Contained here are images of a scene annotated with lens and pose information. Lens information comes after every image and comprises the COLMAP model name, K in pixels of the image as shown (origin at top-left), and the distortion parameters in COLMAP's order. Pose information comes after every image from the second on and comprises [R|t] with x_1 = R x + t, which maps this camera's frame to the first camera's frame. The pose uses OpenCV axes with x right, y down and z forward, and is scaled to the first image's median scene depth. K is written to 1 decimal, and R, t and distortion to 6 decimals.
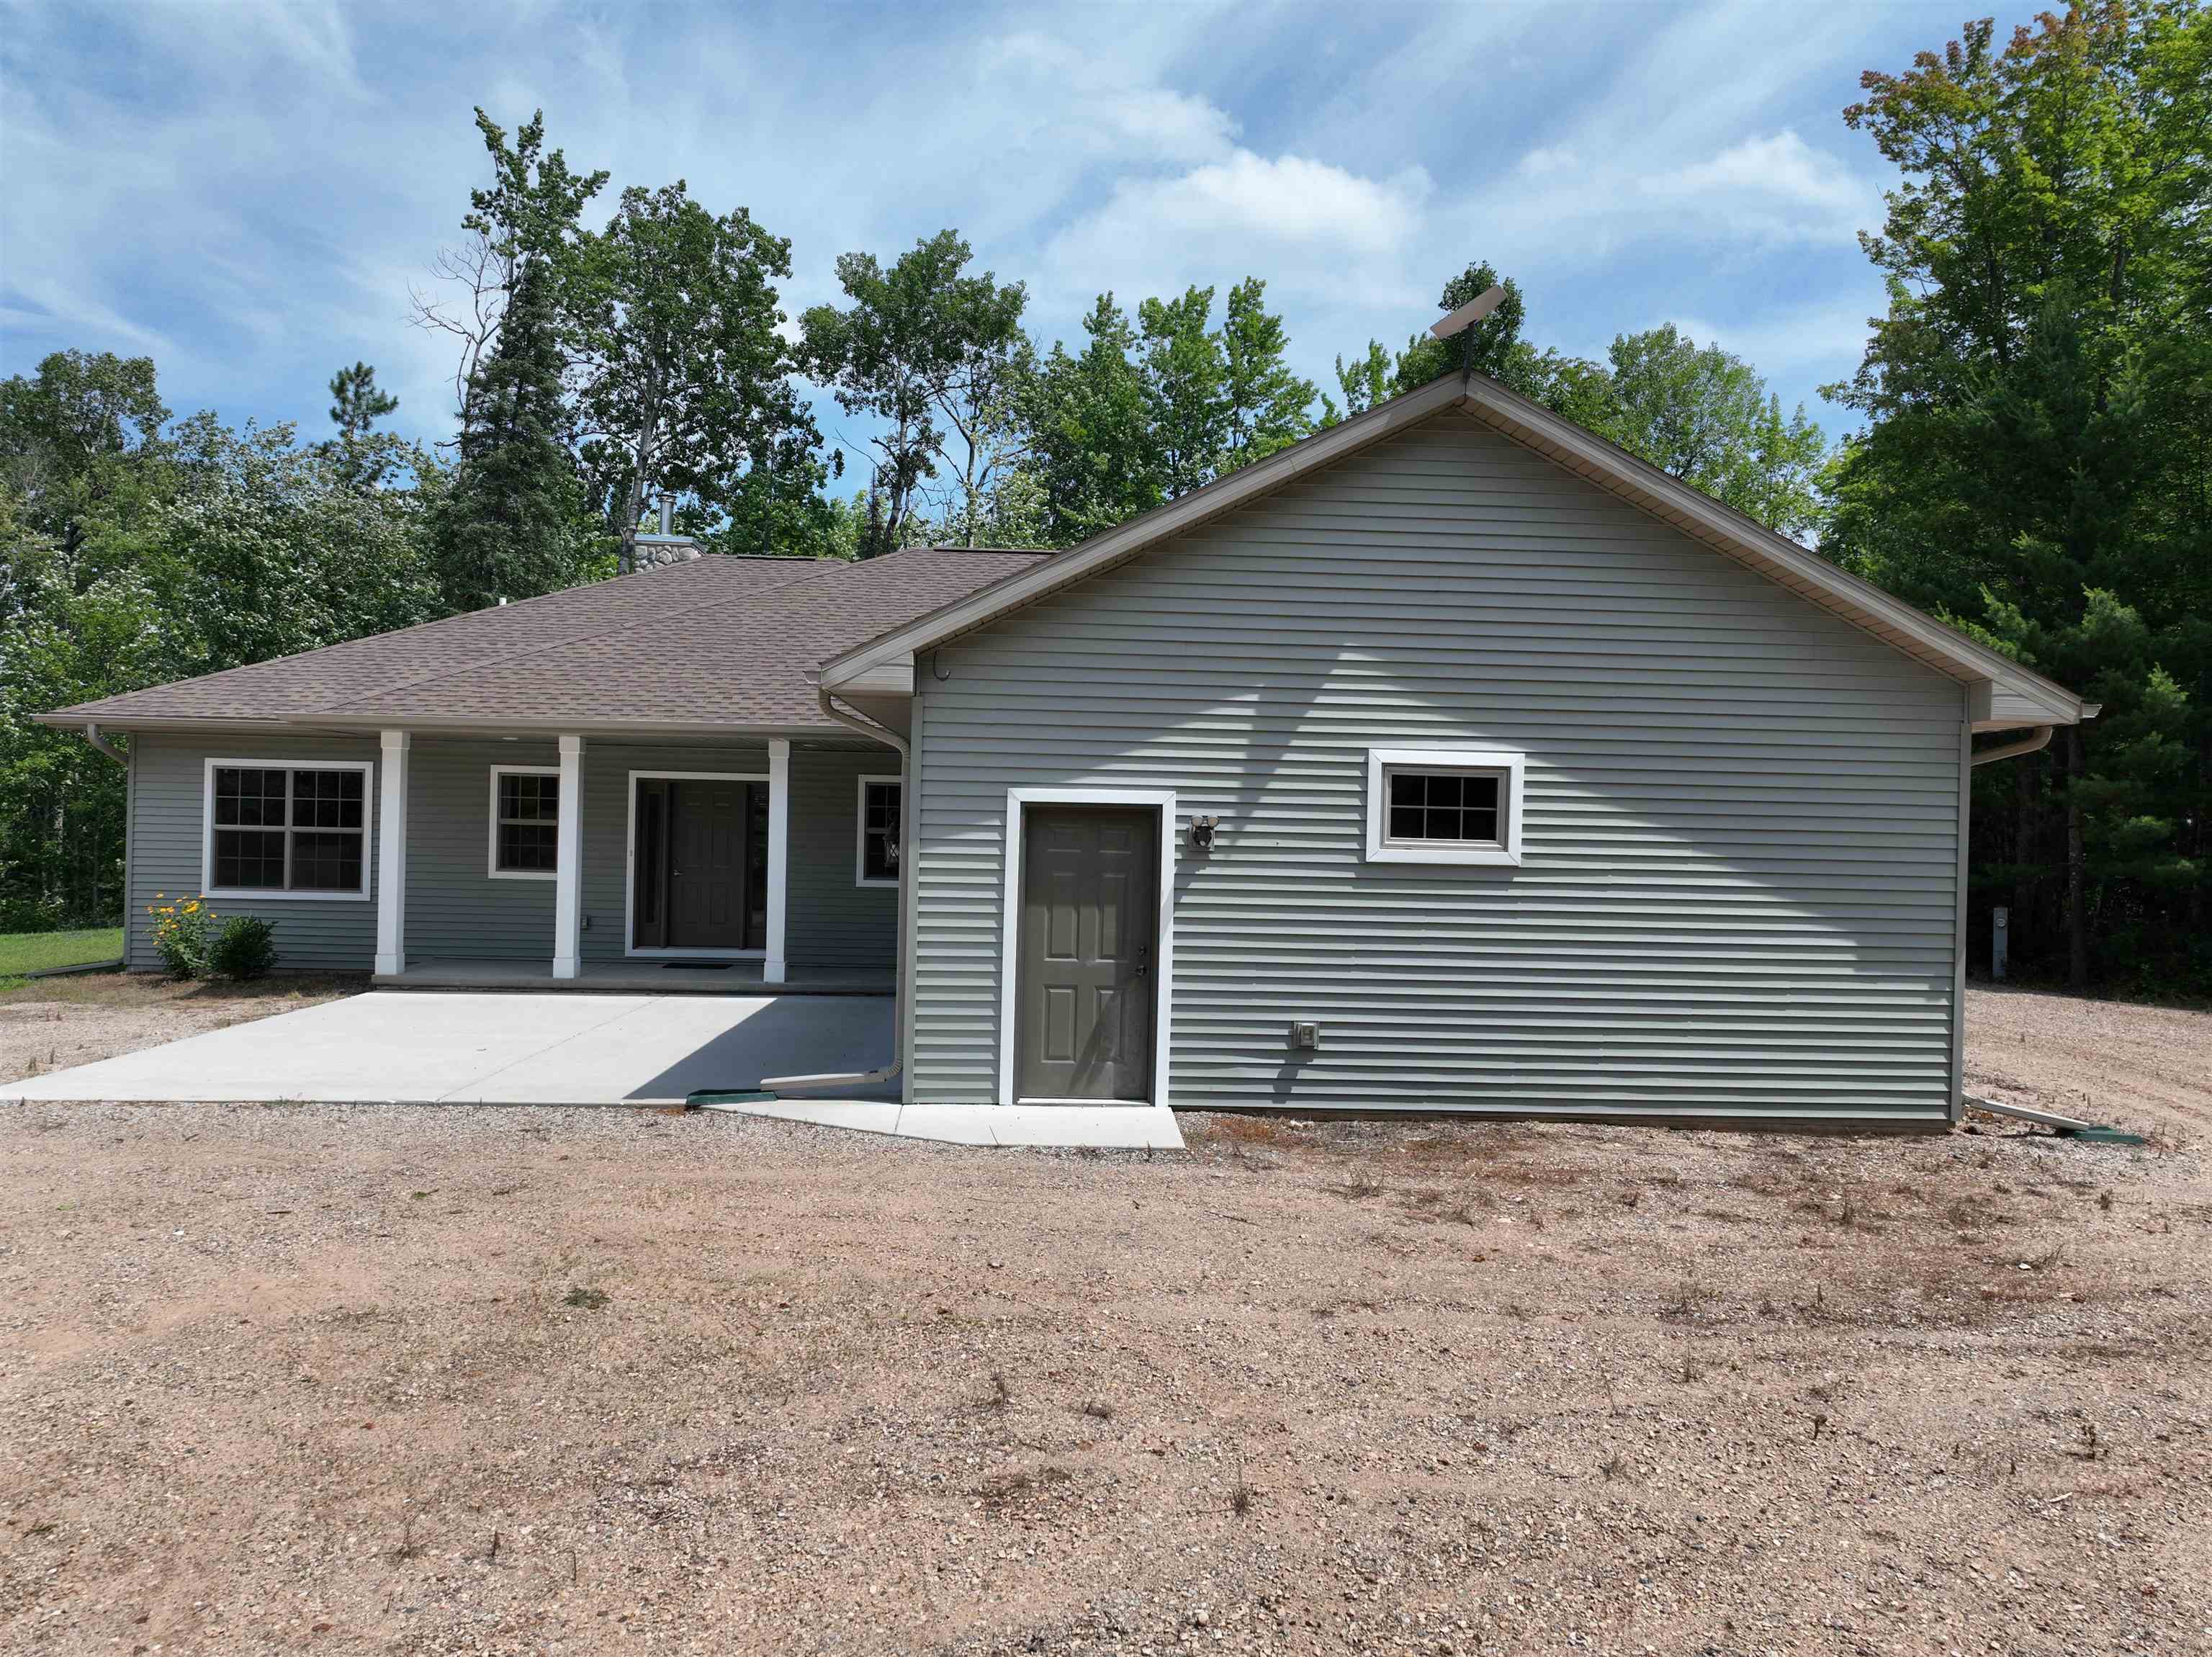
lens RADIAL K [[1560.1, 0, 1119.4], [0, 1560.1, 795.4], [0, 0, 1]] dist [0.009889, 0.001970]
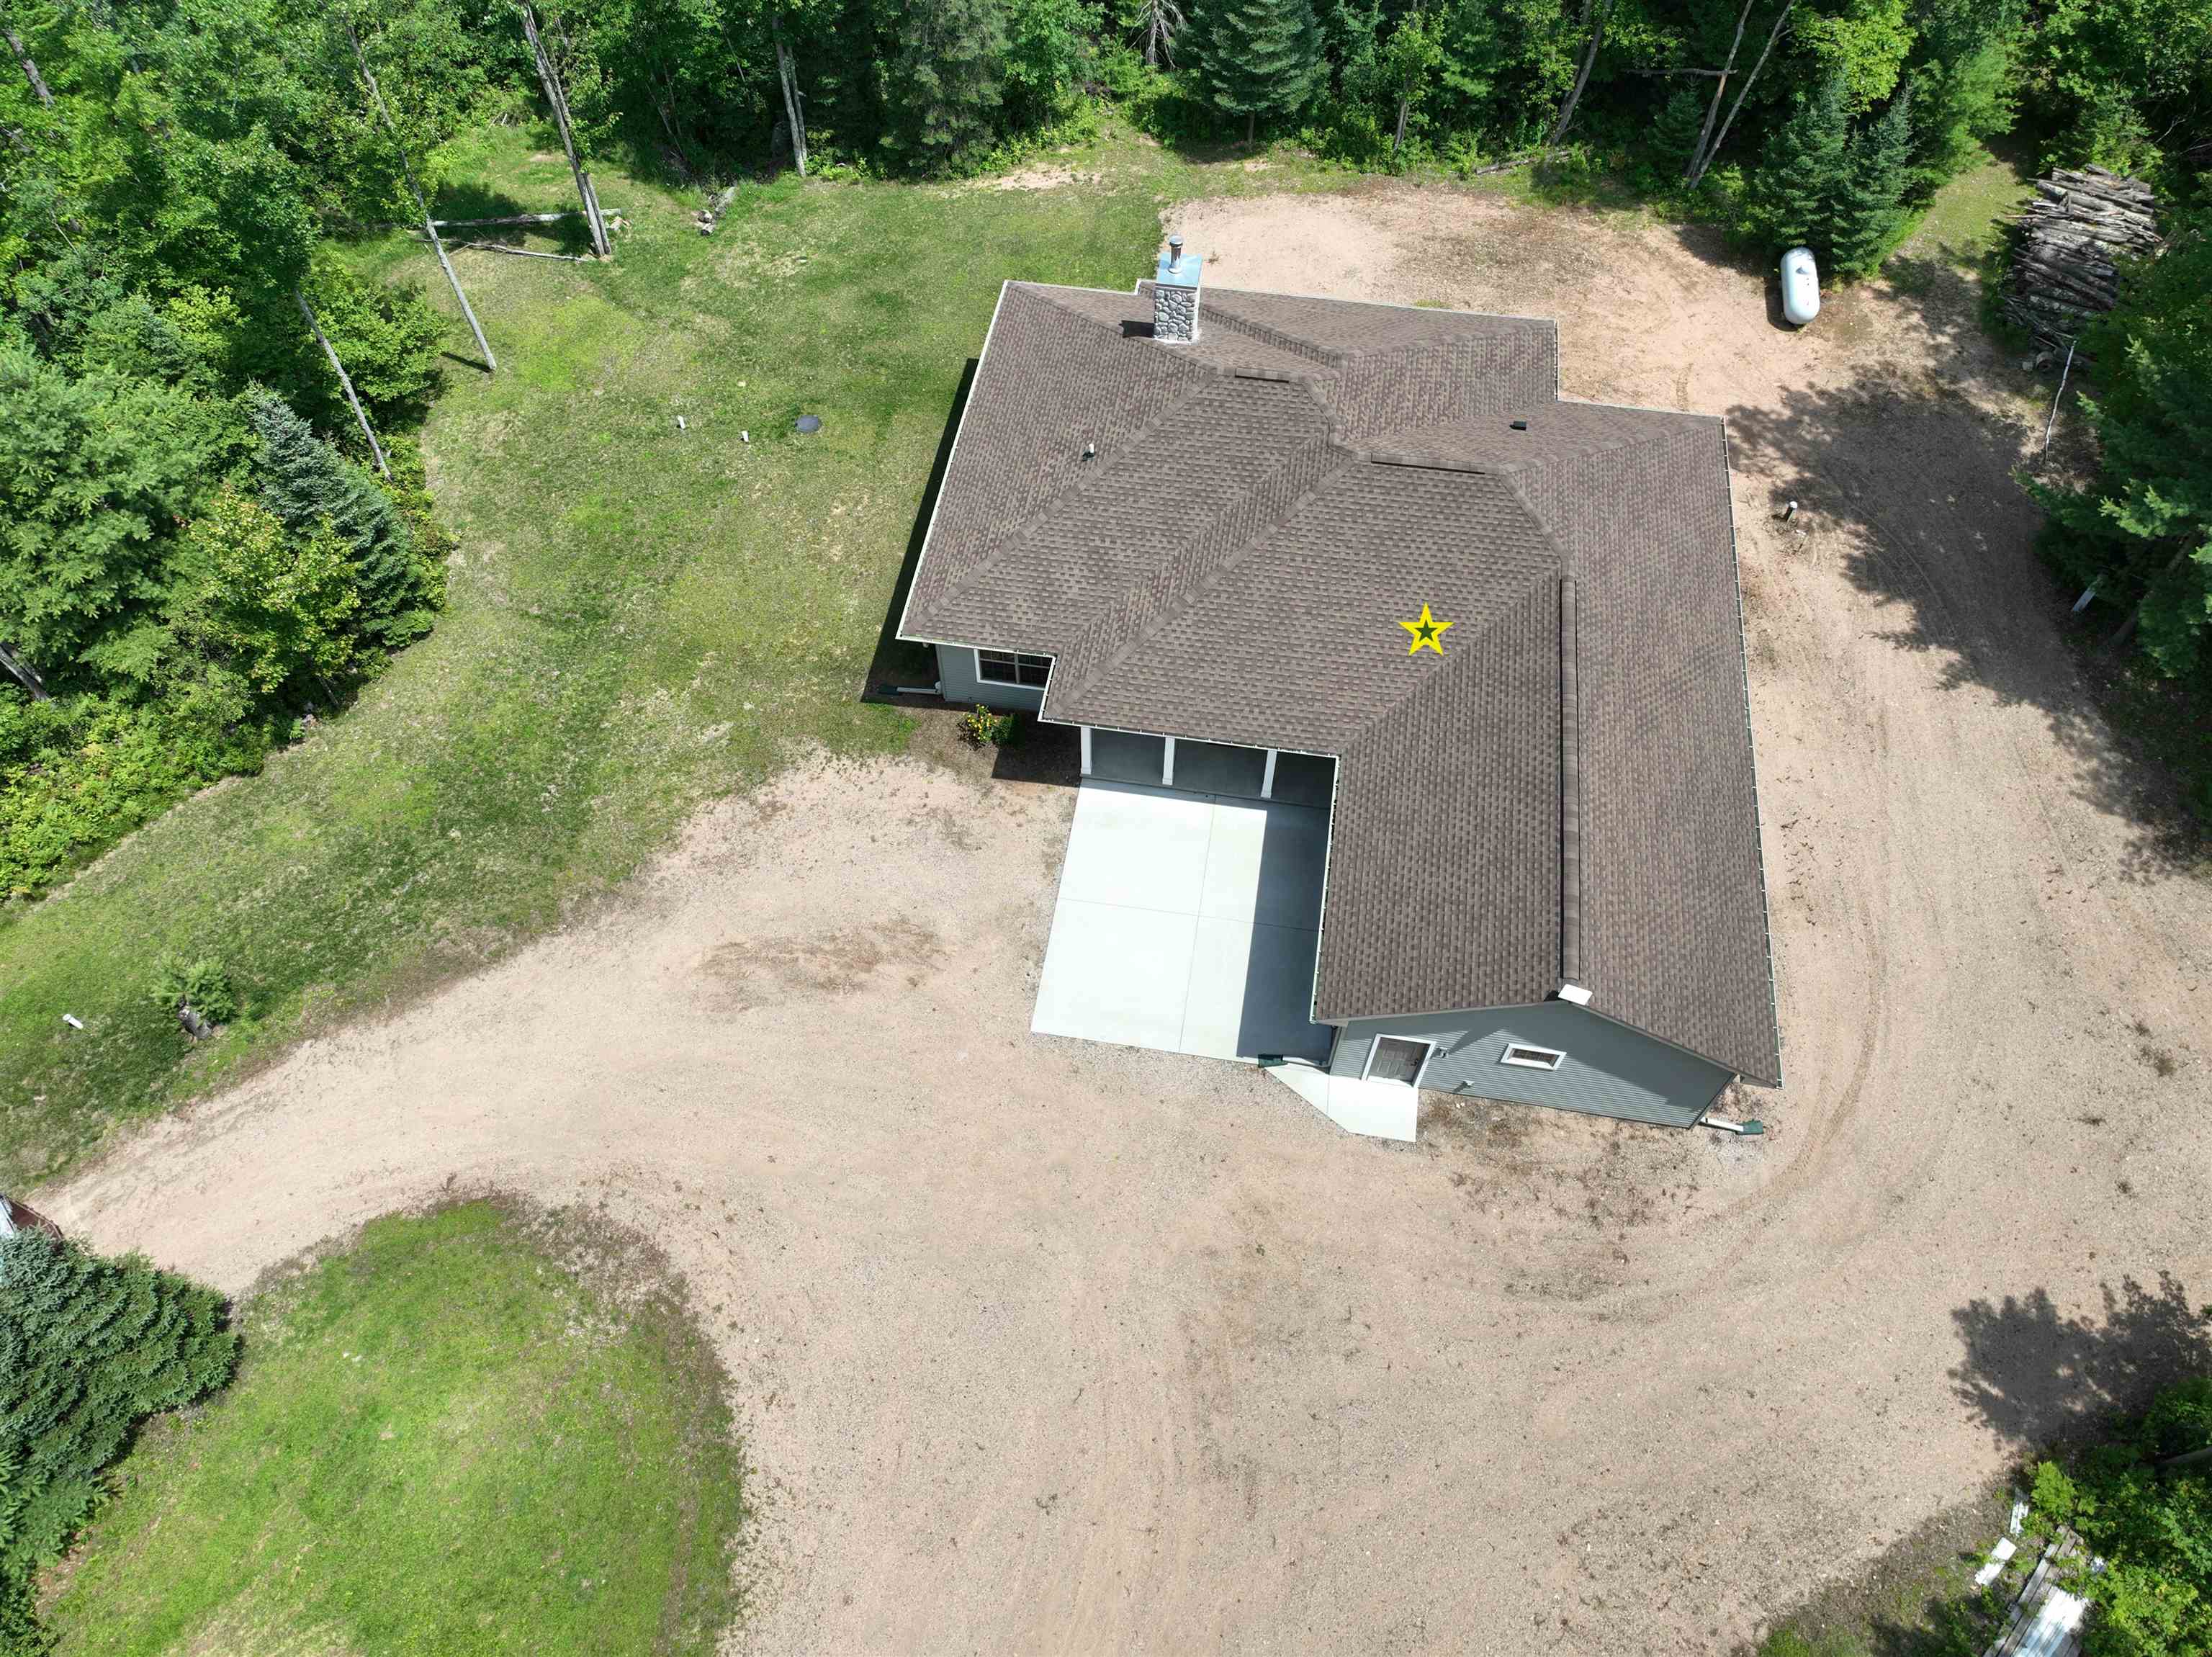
lens RADIAL K [[1582.6, 0, 1106.0], [0, 1582.6, 828.5], [0, 0, 1]] dist [0.004746, 0.005973]
pose [[0.978871, 0.155445, -0.132851, -0.223253], [0.028292, 0.540493, 0.840873, -2.609164], [0.202514, -0.826864, 0.524675, -0.300038]]
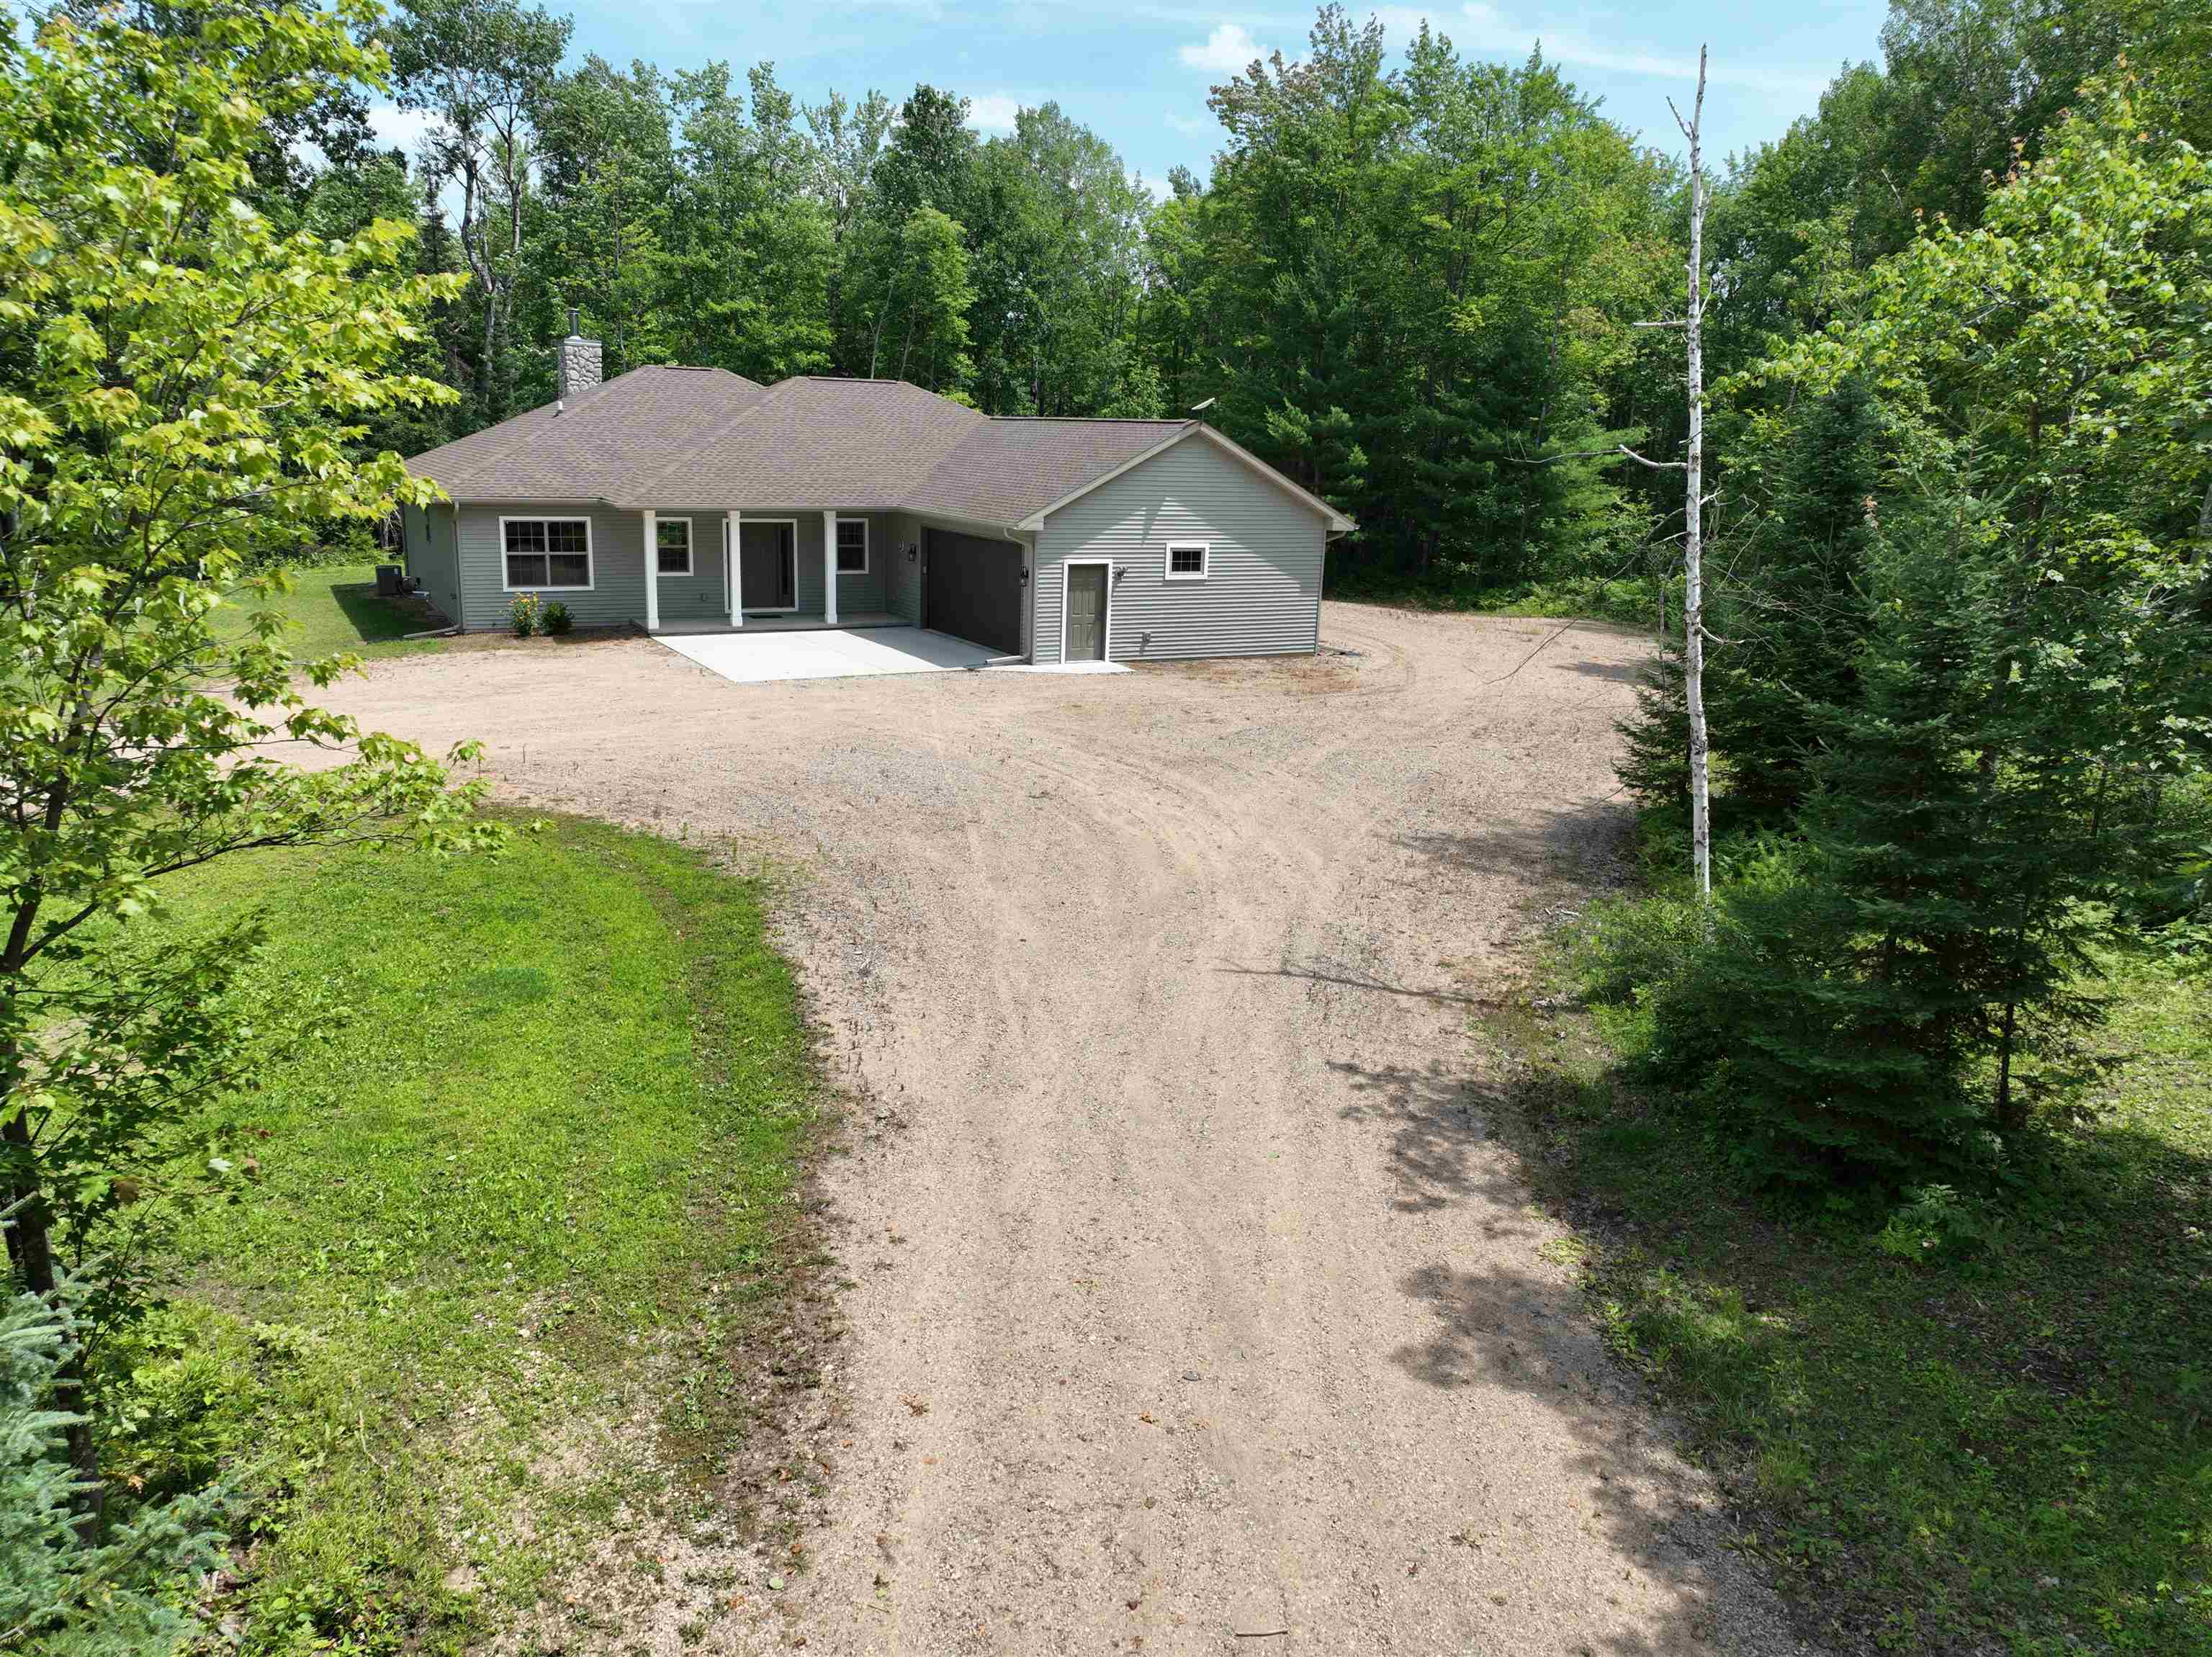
lens RADIAL K [[1560.1, 0, 1119.4], [0, 1560.1, 795.4], [0, 0, 1]] dist [0.009889, 0.001970]
pose [[0.890996, -0.094339, 0.444101, -1.349448], [-0.023304, 0.967381, 0.252253, -0.325239], [-0.453412, -0.235105, 0.859734, -1.743802]]
